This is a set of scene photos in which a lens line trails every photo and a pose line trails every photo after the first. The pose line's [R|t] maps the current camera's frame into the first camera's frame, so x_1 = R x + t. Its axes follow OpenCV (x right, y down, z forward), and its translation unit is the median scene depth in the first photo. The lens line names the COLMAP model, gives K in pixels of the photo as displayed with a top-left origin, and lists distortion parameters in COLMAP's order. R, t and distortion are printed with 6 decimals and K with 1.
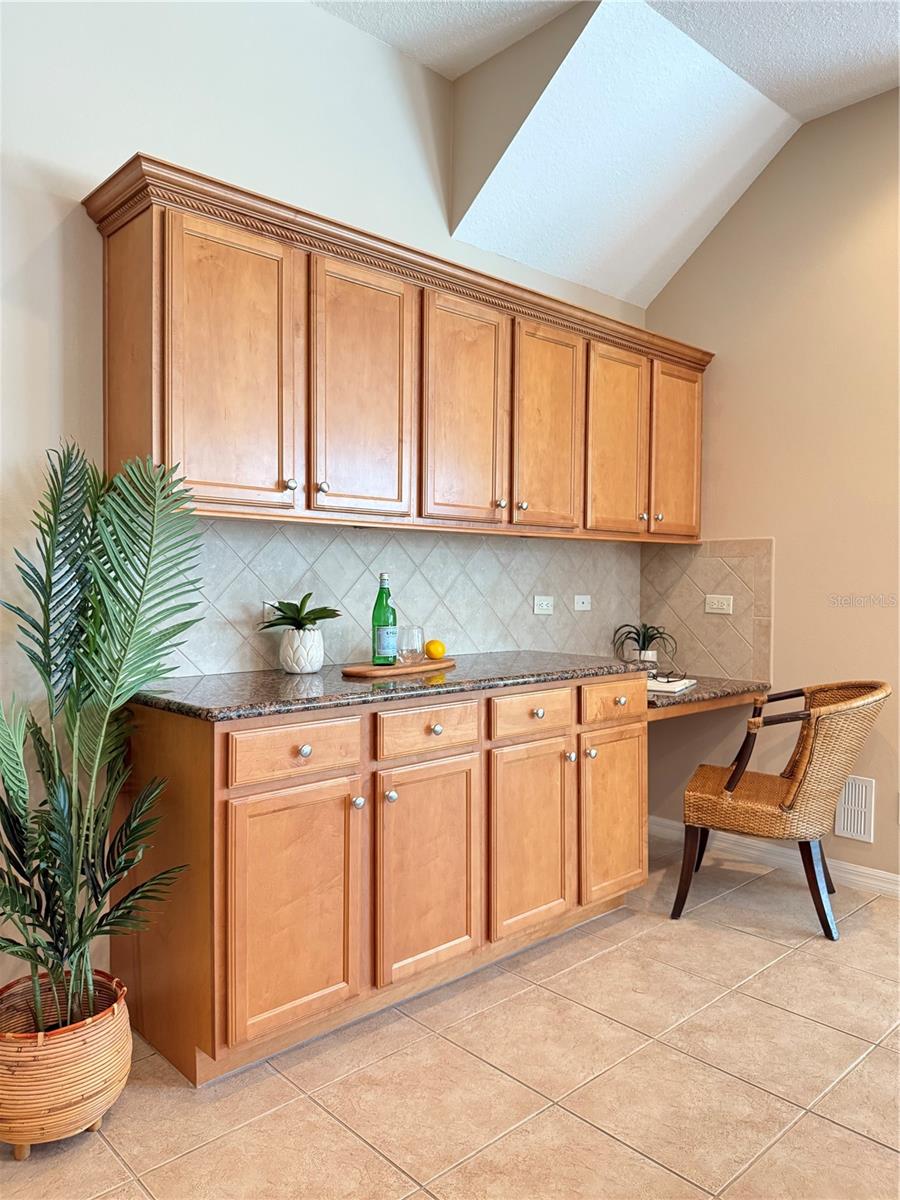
lens RADIAL K [[845.0, 0, 449.6], [0, 845.0, 598.8], [0, 0, 1]] dist [0.009422, 0.001204]
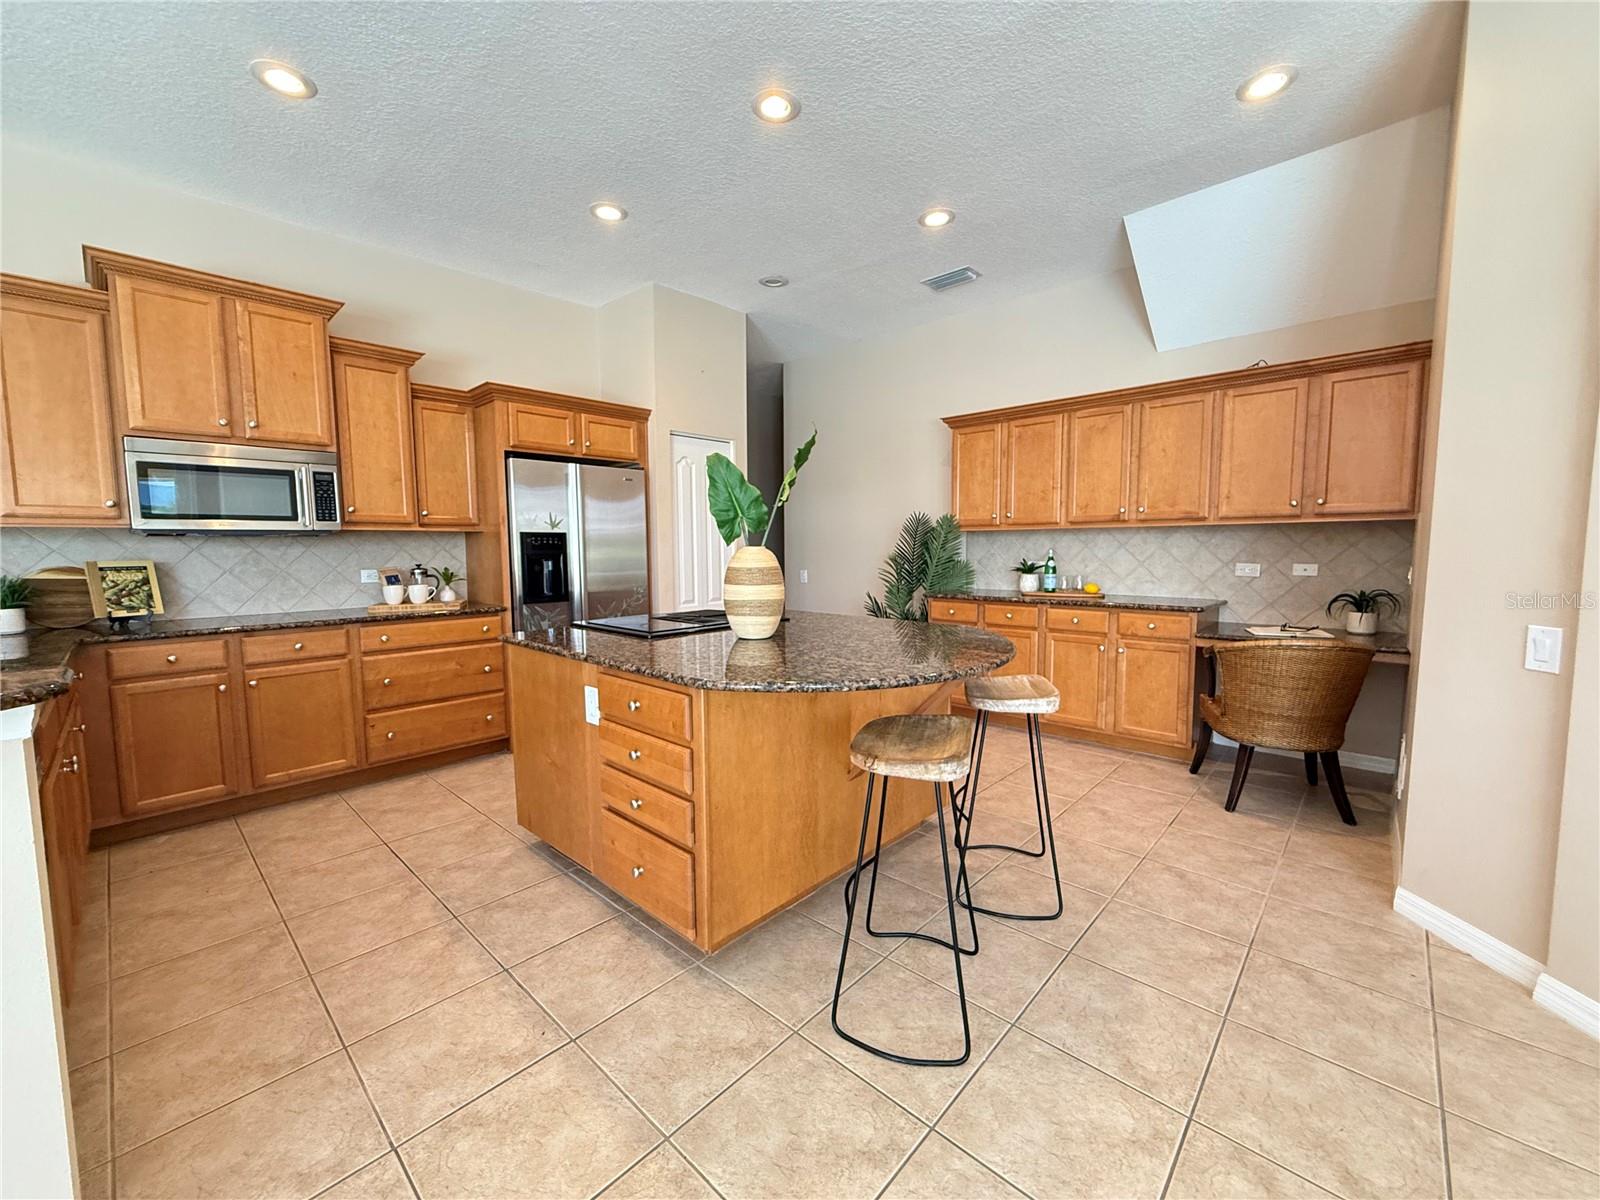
lens RADIAL K [[642.9, 0, 799.6], [0, 642.9, 601.6], [0, 0, 1]] dist [-0.000402, -0.000156]
pose [[0.074407, 0.073633, -0.994506, 1.218961], [-0.019441, 0.997188, 0.072377, -0.003064], [0.997038, 0.013949, 0.075629, 0.178901]]
